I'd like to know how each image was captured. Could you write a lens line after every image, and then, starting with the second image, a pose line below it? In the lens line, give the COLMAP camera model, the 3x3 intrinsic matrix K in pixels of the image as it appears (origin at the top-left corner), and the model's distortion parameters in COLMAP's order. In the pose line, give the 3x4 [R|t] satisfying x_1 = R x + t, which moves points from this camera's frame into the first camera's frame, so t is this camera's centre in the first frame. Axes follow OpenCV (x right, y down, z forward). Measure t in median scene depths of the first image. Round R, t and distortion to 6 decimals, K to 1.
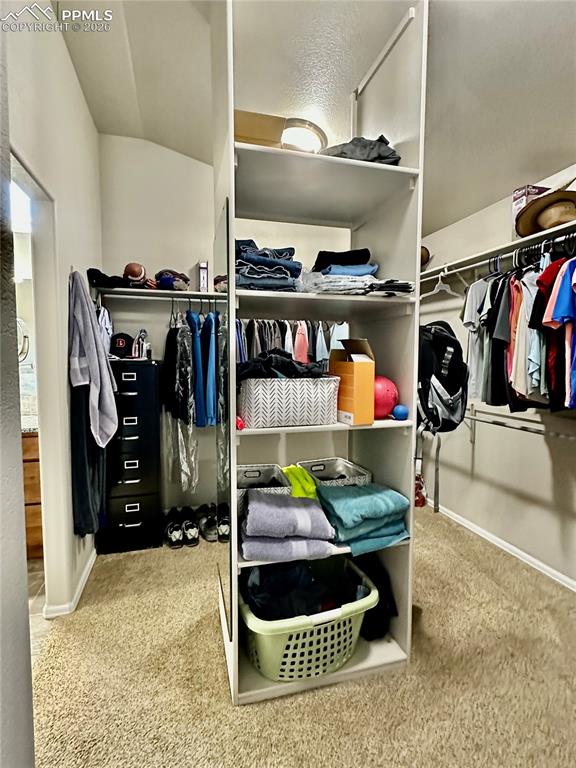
lens RADIAL K [[386.1, 0, 288.0], [0, 386.1, 384.0], [0, 0, 1]] dist [0.001009, 0.000063]
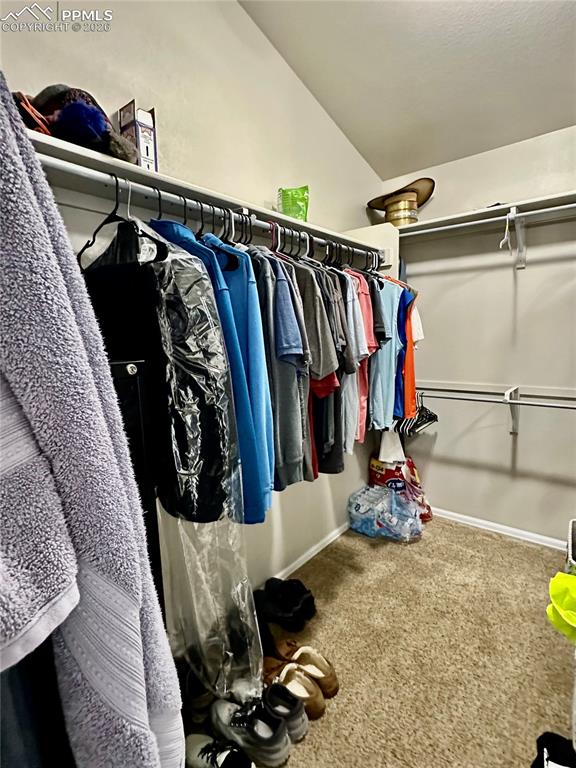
lens RADIAL K [[386.1, 0, 288.0], [0, 386.1, 384.0], [0, 0, 1]] dist [0.001009, 0.000063]
pose [[0.823061, -0.093681, 0.560174, -0.369110], [0.074605, 0.995590, 0.056881, -0.036549], [-0.563032, -0.005025, 0.826420, 0.591652]]
